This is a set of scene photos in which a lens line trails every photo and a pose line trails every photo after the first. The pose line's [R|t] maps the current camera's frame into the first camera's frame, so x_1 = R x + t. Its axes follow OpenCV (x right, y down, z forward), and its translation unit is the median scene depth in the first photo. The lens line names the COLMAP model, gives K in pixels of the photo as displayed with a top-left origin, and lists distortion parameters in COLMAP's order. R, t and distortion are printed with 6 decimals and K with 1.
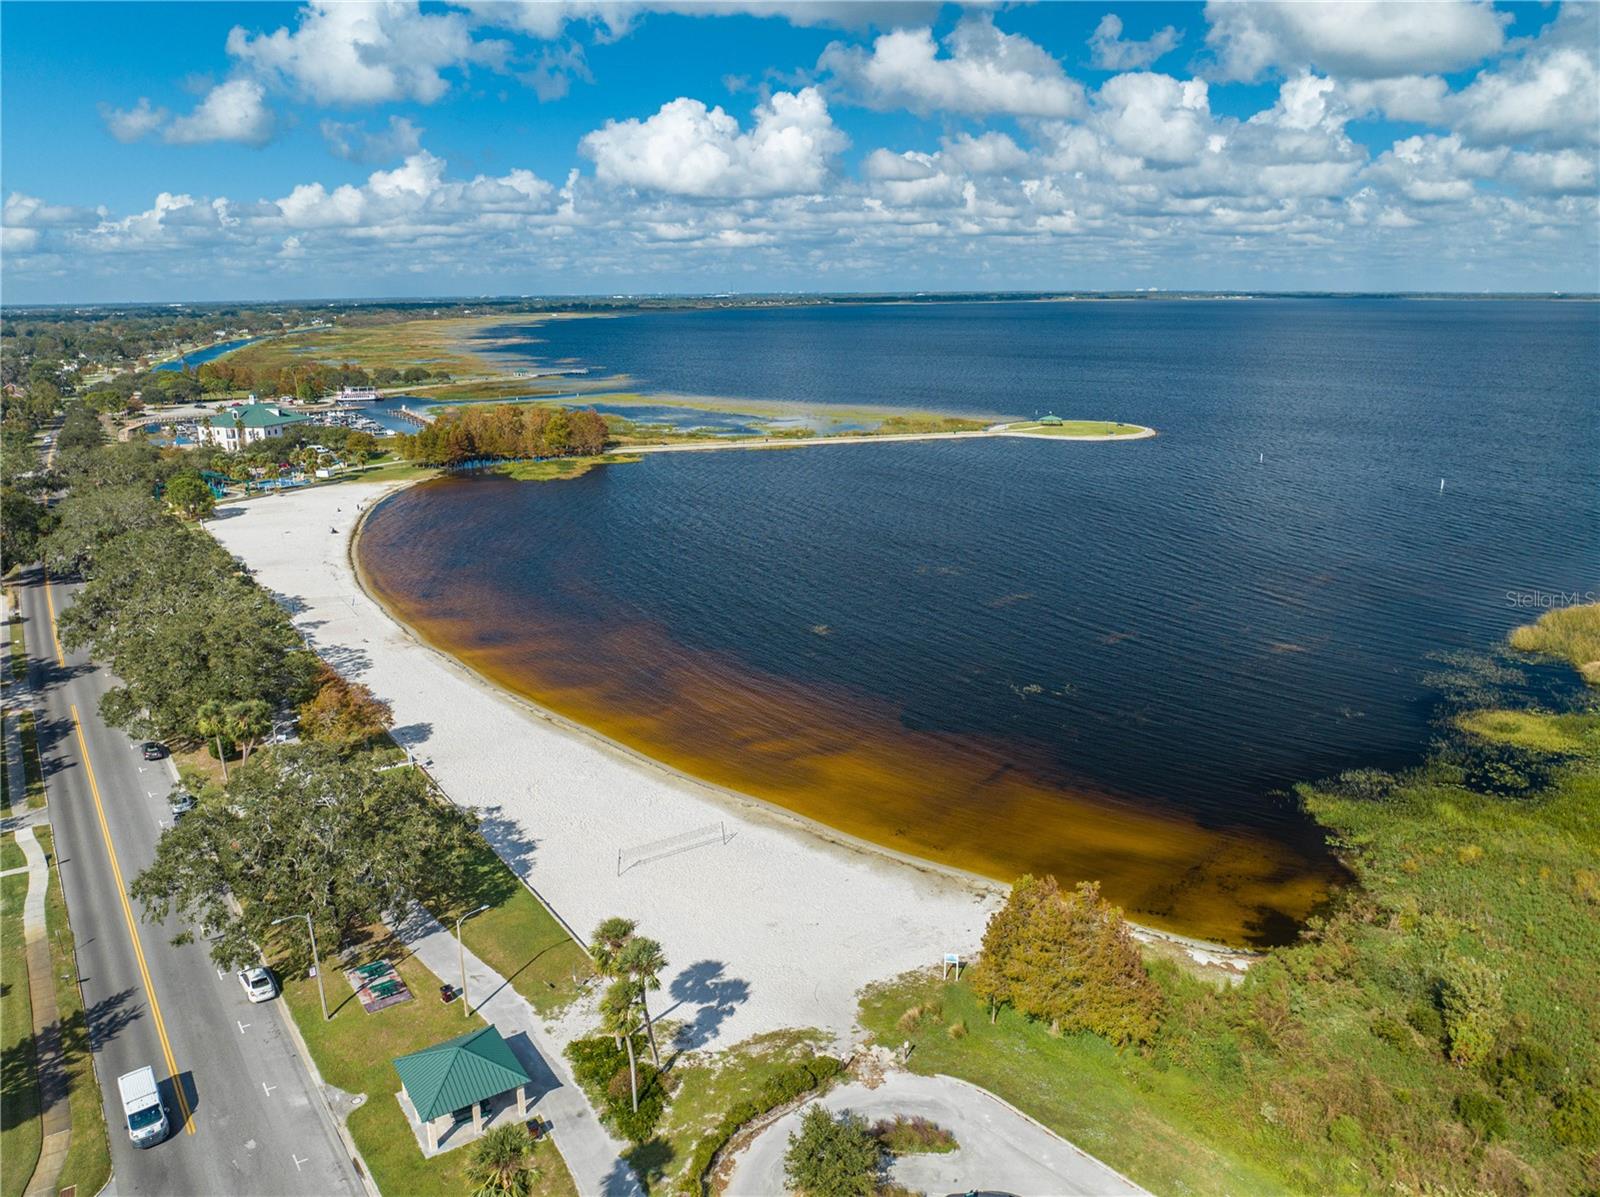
lens RADIAL K [[1126.3, 0, 790.8], [0, 1126.3, 601.7], [0, 0, 1]] dist [-0.039025, 0.003963]
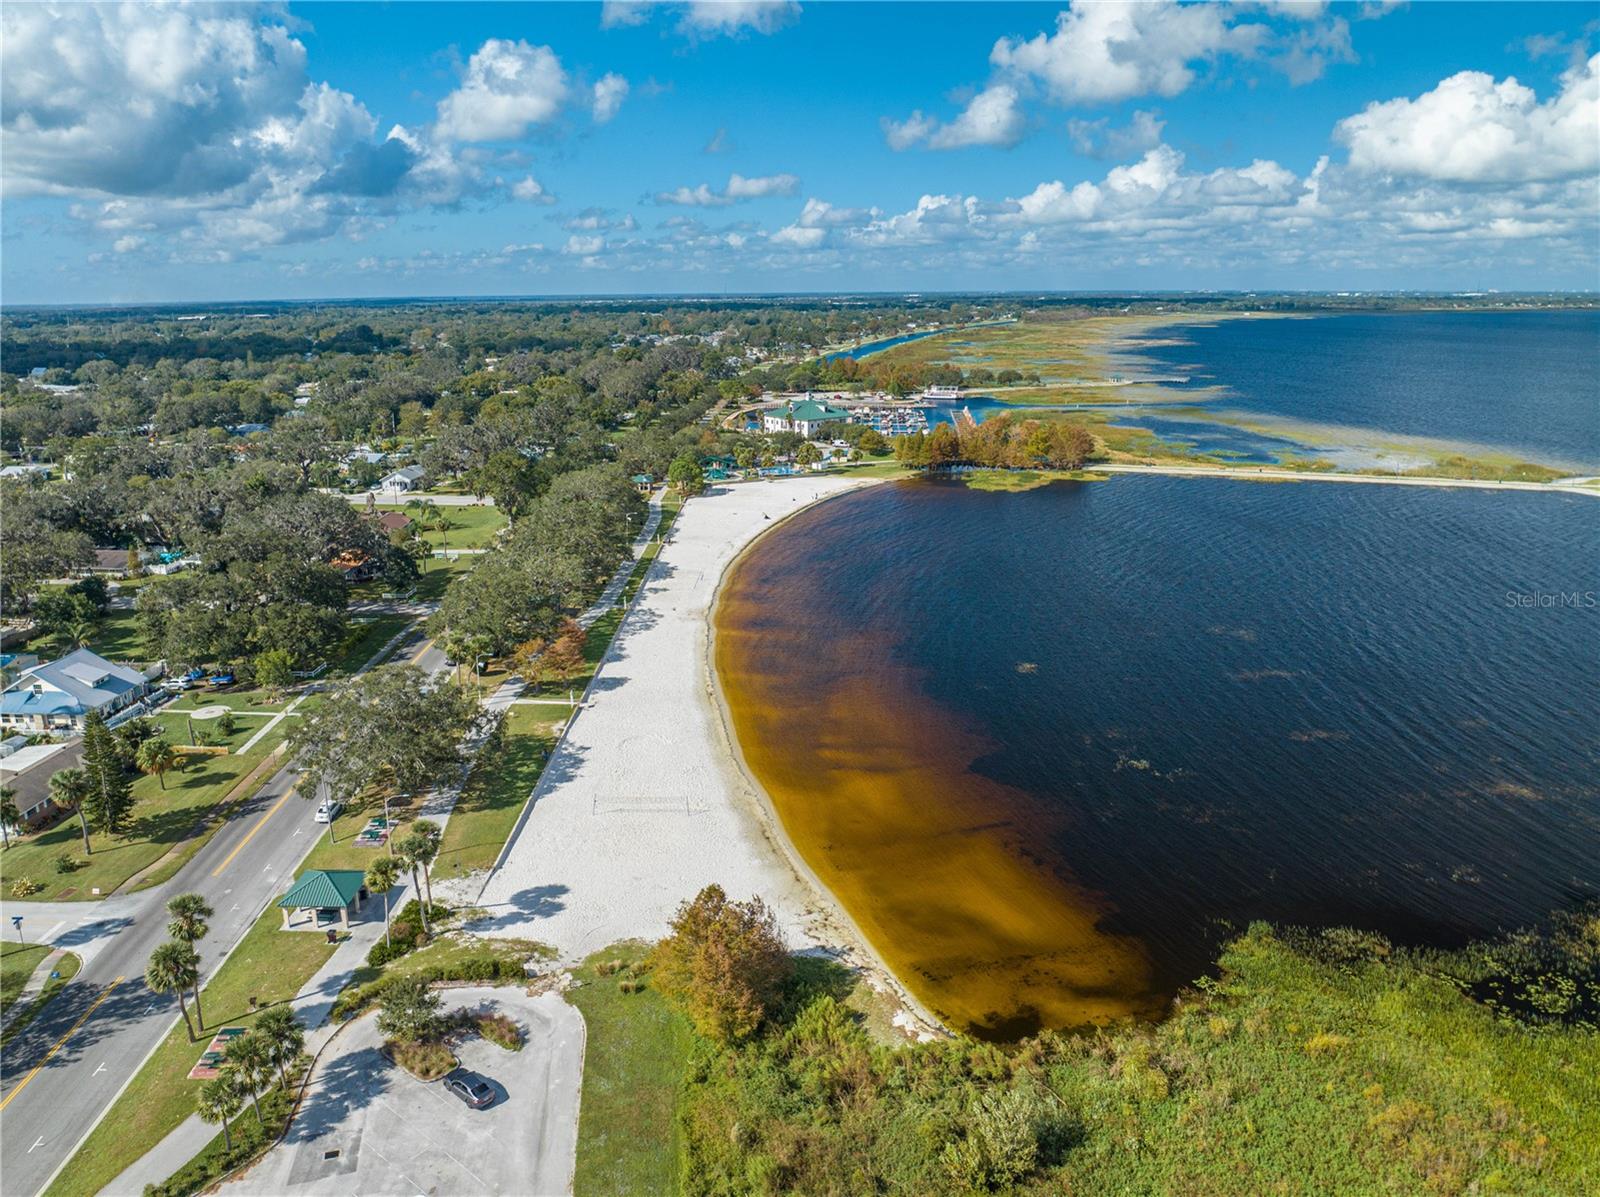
lens RADIAL K [[1126.3, 0, 790.8], [0, 1126.3, 601.7], [0, 0, 1]] dist [-0.039025, 0.003963]
pose [[0.824667, 0.151089, -0.545066, 0.167582], [-0.148433, 0.987697, 0.049210, -0.022139], [0.545795, 0.040324, 0.836948, 0.010259]]
